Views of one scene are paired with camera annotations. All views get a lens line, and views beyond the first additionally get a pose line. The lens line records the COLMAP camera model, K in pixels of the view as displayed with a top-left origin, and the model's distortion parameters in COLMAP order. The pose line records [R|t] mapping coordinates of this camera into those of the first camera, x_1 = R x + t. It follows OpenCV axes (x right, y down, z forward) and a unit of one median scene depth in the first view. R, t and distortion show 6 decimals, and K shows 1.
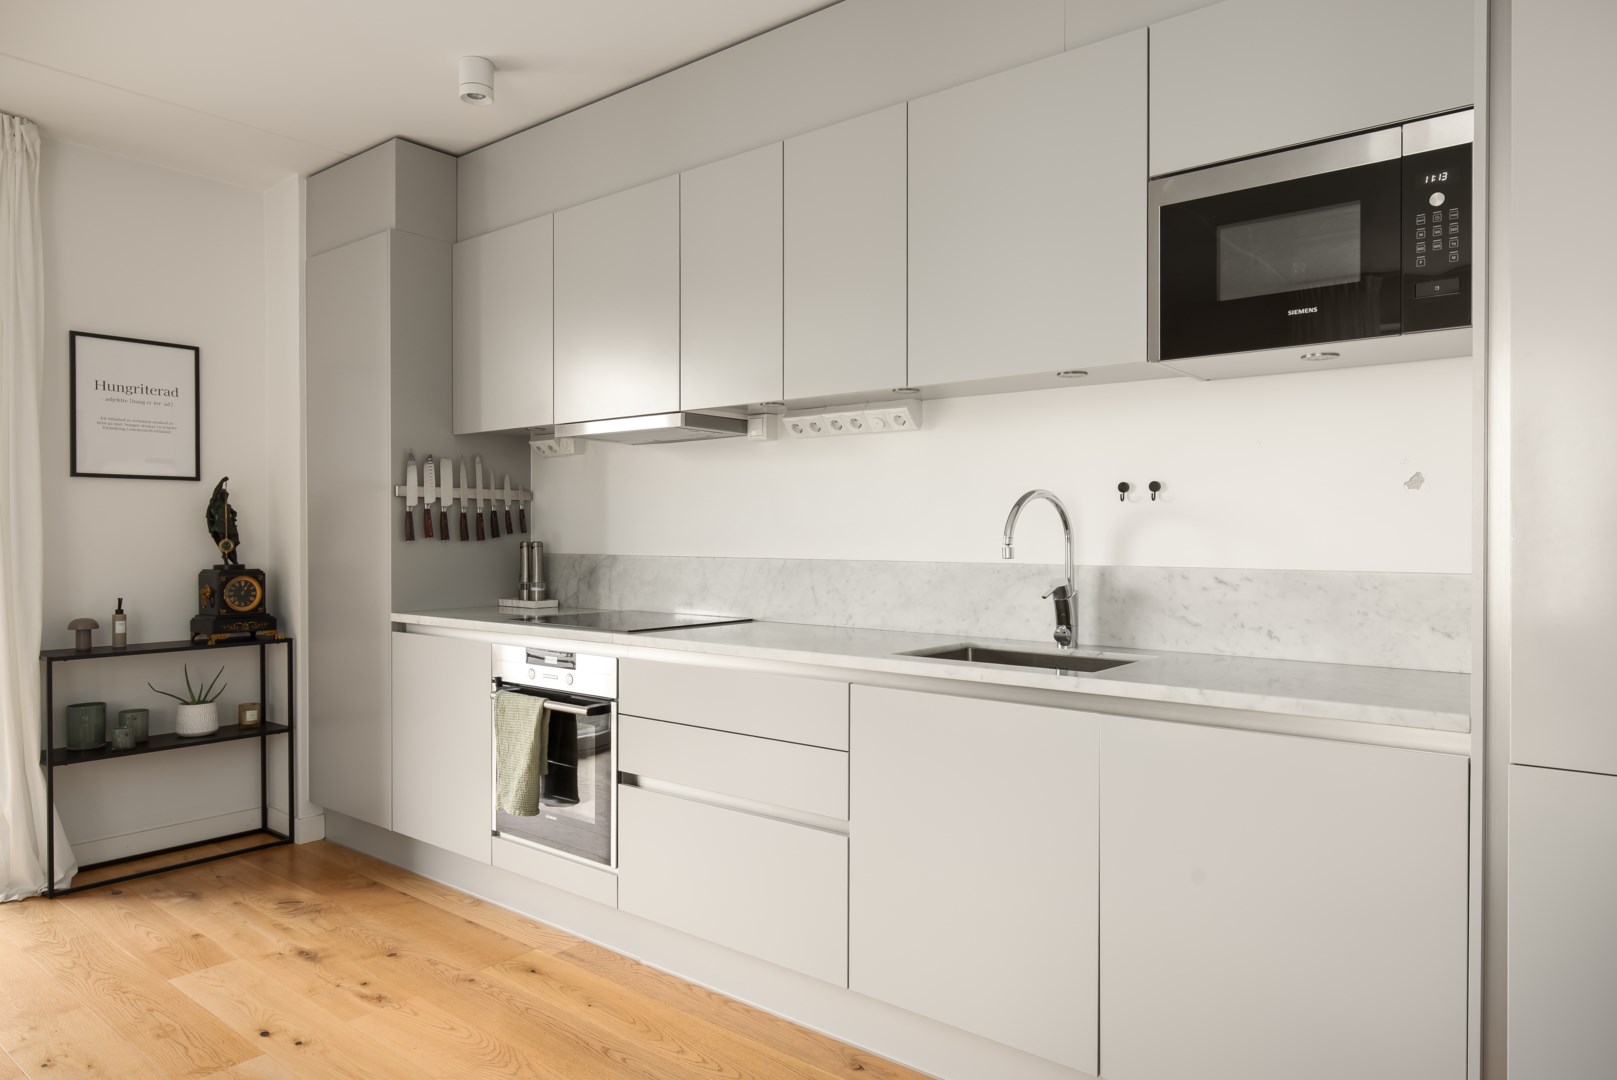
lens RADIAL K [[1020.0, 0, 810.6], [0, 1020.0, 544.4], [0, 0, 1]] dist [0.003287, -0.005205]
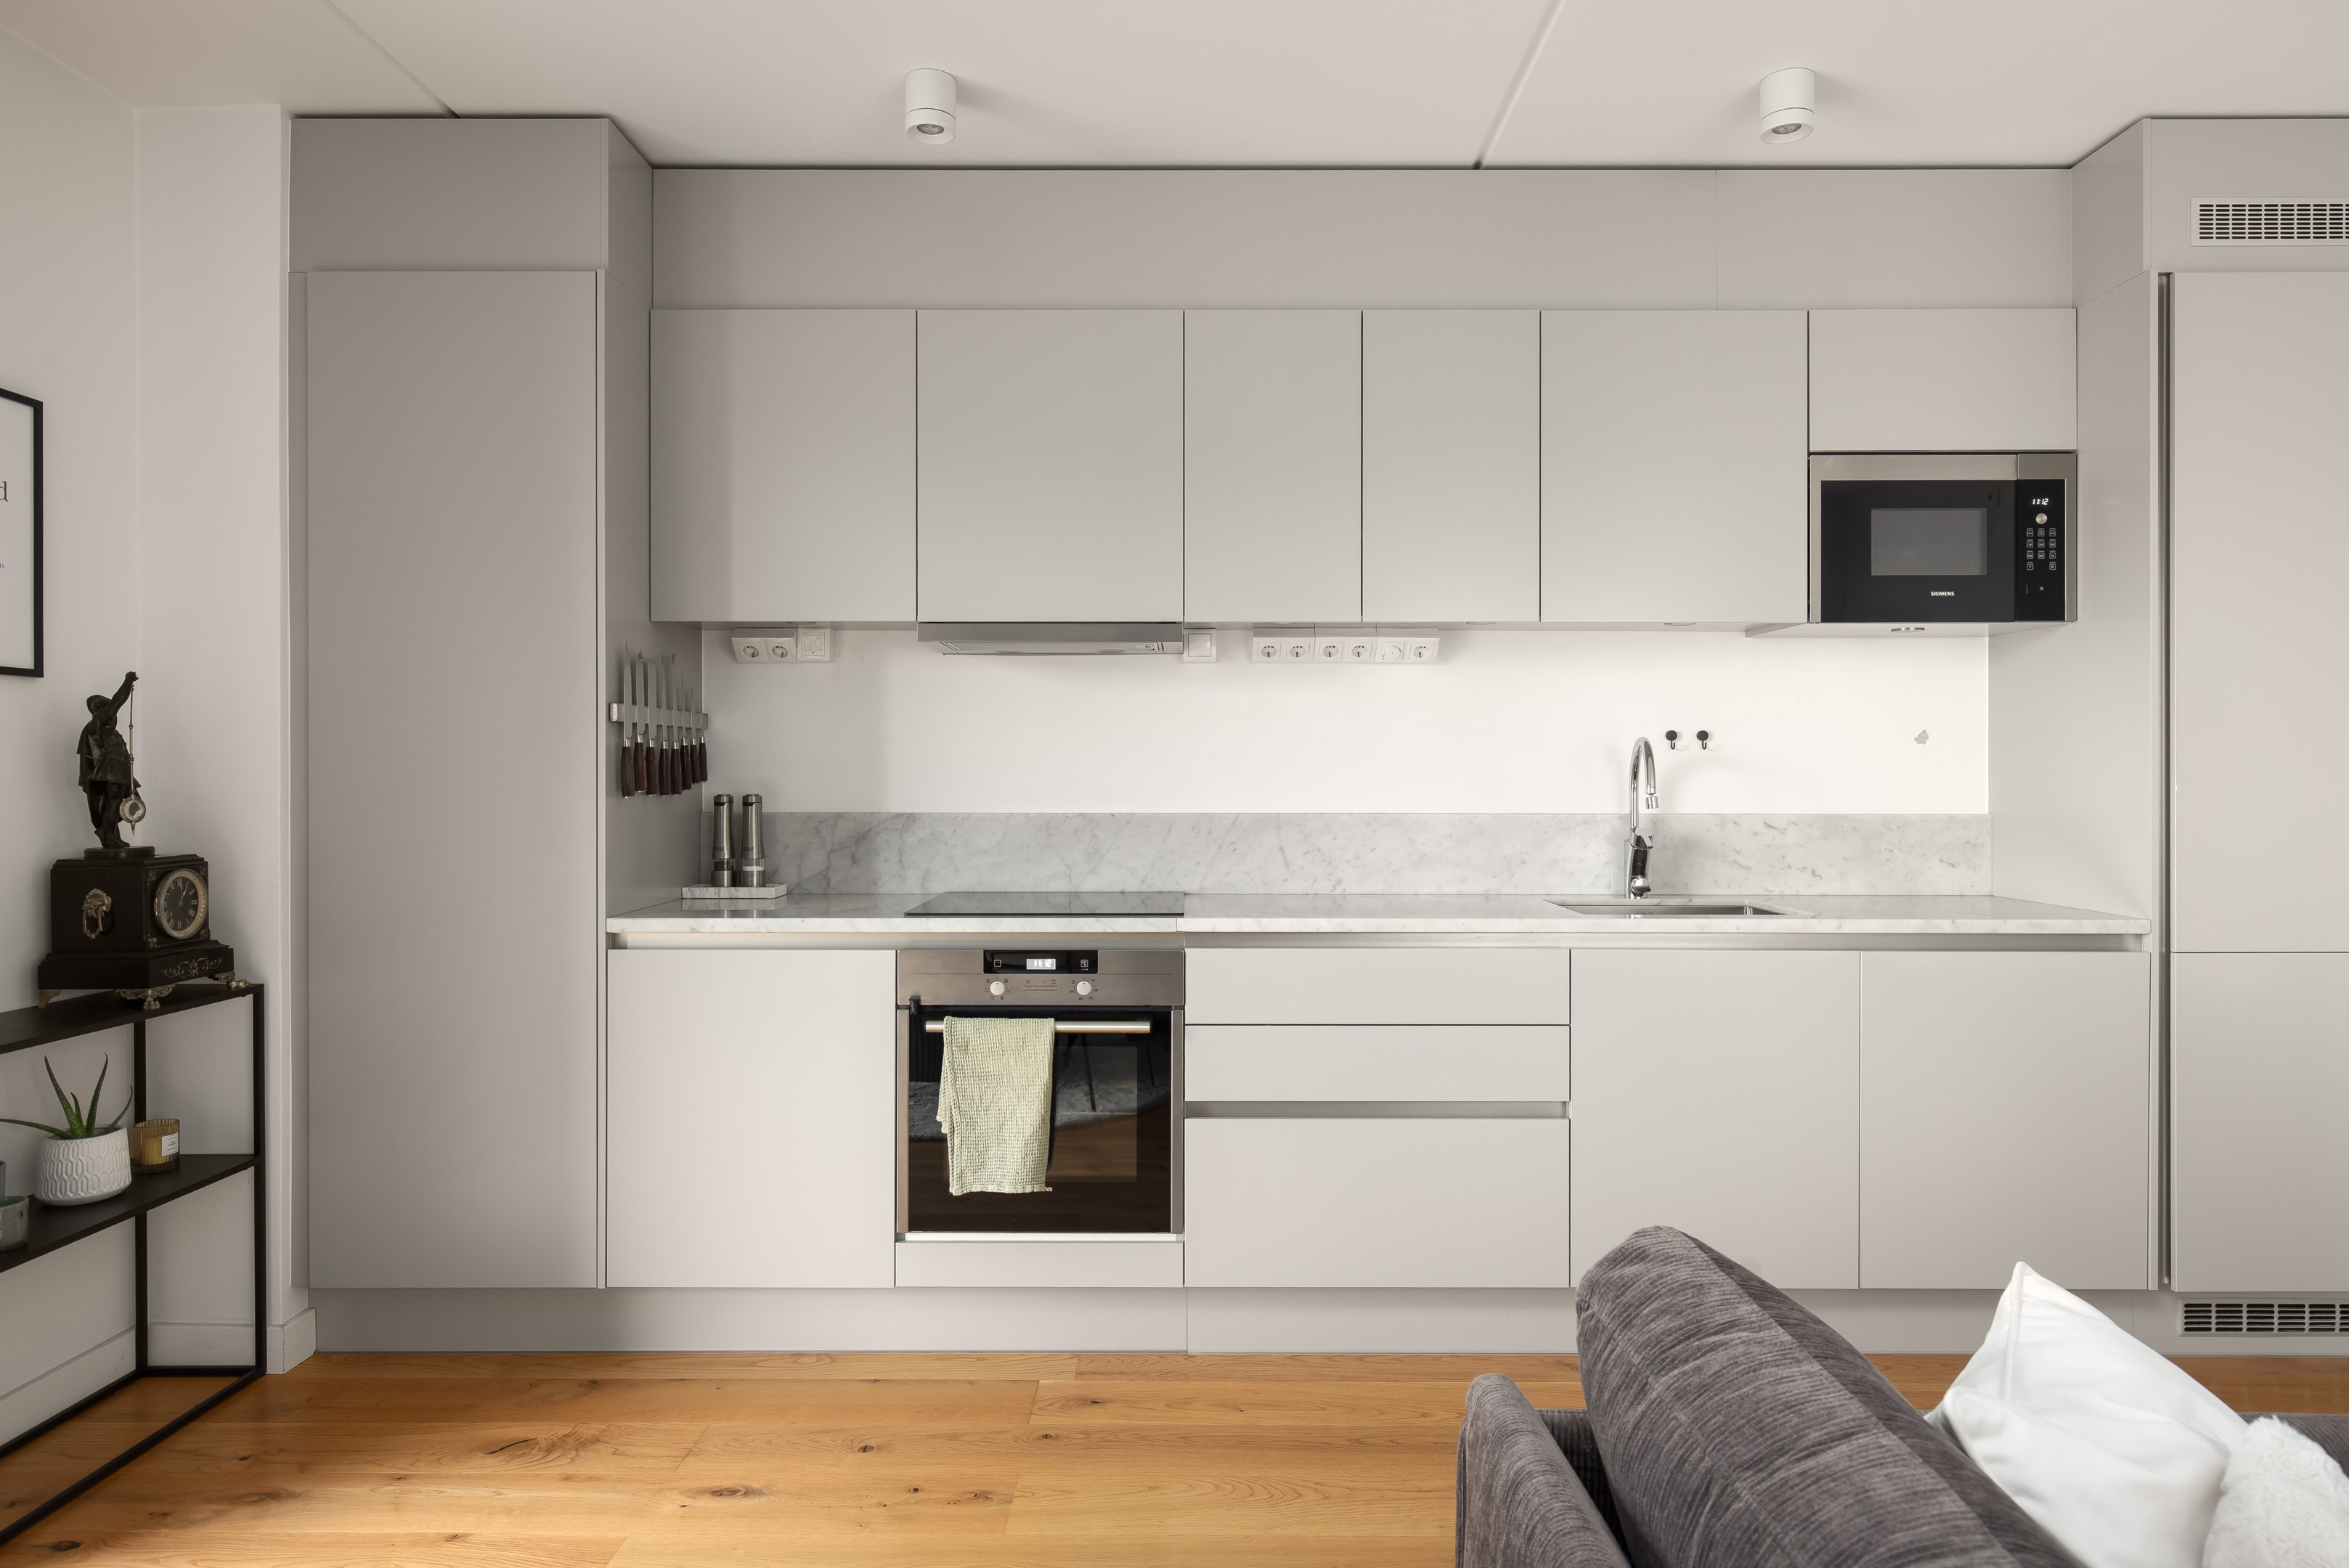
lens RADIAL K [[1393.5, 0, 1175.0], [0, 1393.5, 776.3], [0, 0, 1]] dist [-0.004101, 0.002242]
pose [[0.780775, -0.003699, 0.624801, -0.649219], [0.006830, 0.999973, -0.002615, -0.010804], [-0.624775, 0.006309, 0.780779, 0.161866]]
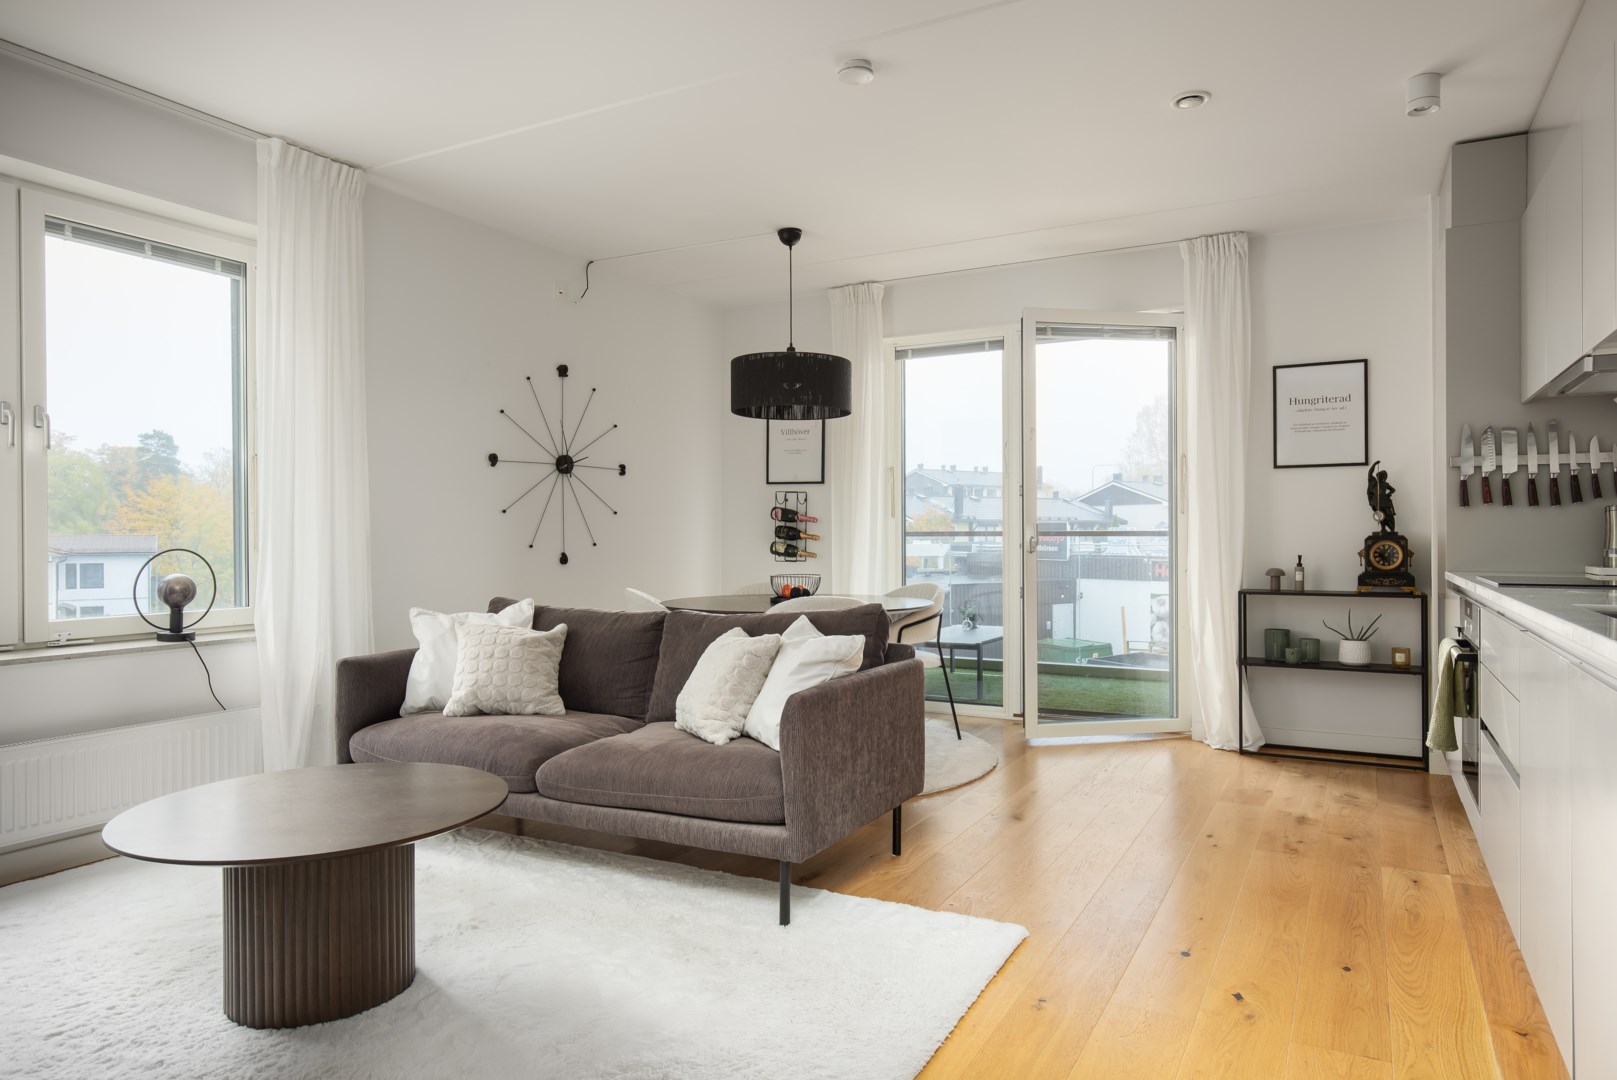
lens RADIAL K [[1017.7, 0, 812.5], [0, 1017.7, 535.4], [0, 0, 1]] dist [0.020910, 0.001088]
pose [[0.186871, -0.000889, -0.982384, 0.560193], [-0.006038, 0.999980, -0.002053, 0.033739], [0.982366, 0.006316, 0.186862, 0.103986]]
